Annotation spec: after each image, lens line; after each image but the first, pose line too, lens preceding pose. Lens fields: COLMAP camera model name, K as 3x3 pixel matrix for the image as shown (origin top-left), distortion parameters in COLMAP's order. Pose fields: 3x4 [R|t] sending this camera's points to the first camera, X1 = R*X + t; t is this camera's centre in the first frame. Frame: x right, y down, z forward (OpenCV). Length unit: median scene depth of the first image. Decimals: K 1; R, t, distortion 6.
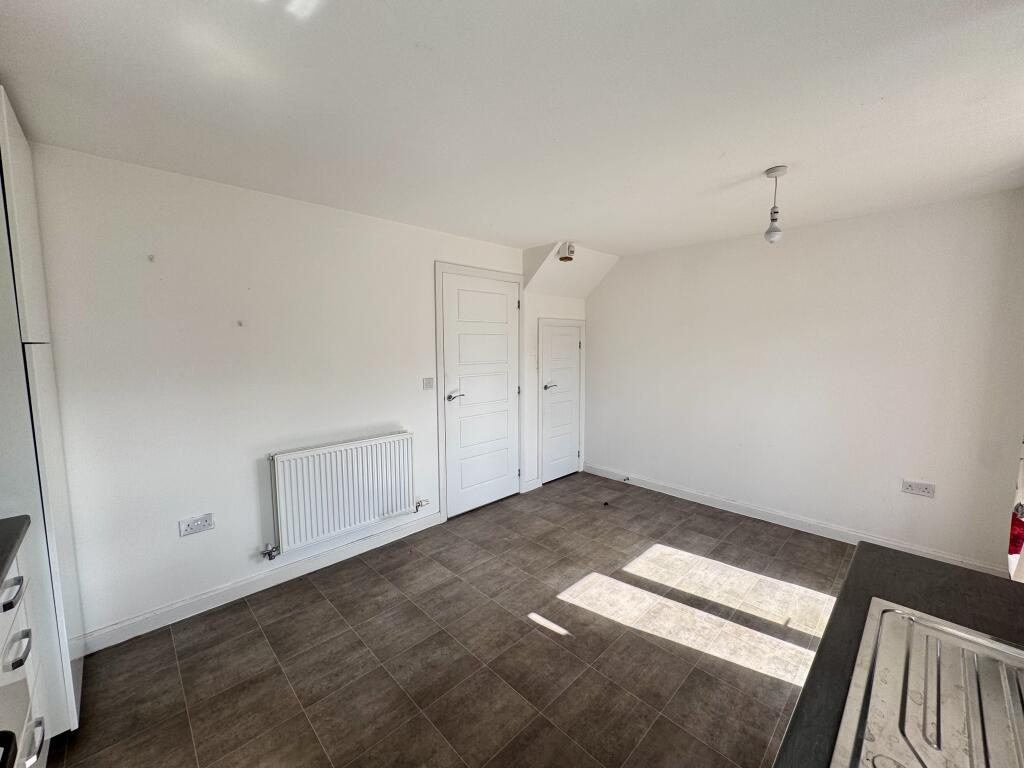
lens RADIAL K [[407.4, 0, 512.9], [0, 407.4, 381.6], [0, 0, 1]] dist [-0.002598, -0.000007]
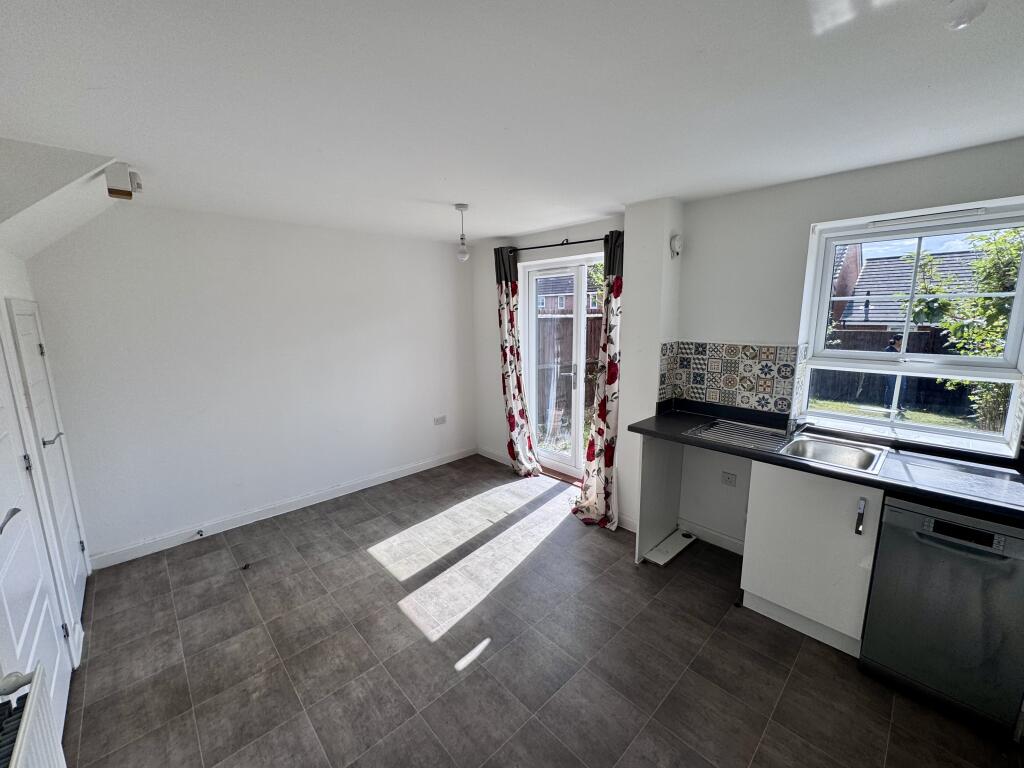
lens RADIAL K [[407.4, 0, 510.5], [0, 407.4, 381.3], [0, 0, 1]] dist [-0.002598, -0.000007]
pose [[0.016988, -0.161220, 0.986772, -0.629022], [0.102747, 0.981971, 0.158667, -0.130052], [-0.994562, 0.098693, 0.033247, 0.716391]]
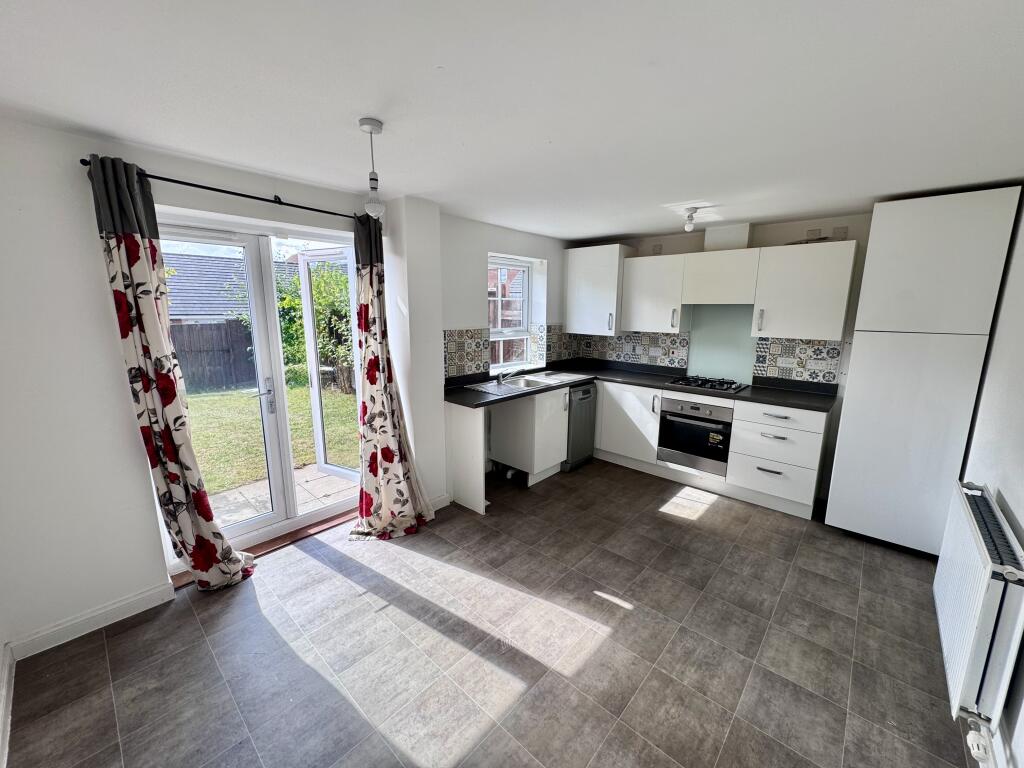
lens RADIAL K [[407.4, 0, 512.4], [0, 407.4, 383.6], [0, 0, 1]] dist [-0.002598, -0.000007]
pose [[-0.998262, 0.009083, -0.058230, 0.350514], [-0.007503, 0.960425, 0.278438, -0.215108], [0.058455, 0.278391, -0.958687, 1.605901]]
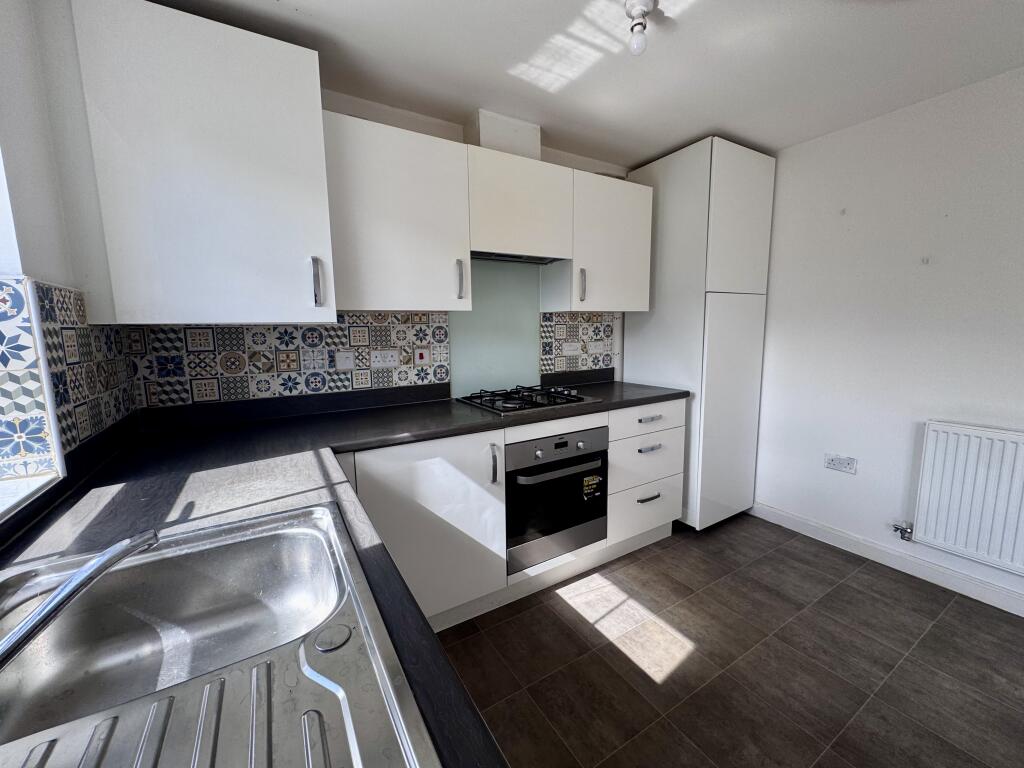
lens RADIAL K [[407.4, 0, 510.1], [0, 407.4, 382.8], [0, 0, 1]] dist [-0.002598, -0.000007]
pose [[-0.227928, 0.142001, -0.963268, 0.365136], [-0.074786, 0.983833, 0.162728, 0.034632], [0.970802, 0.109129, -0.213623, 0.333724]]
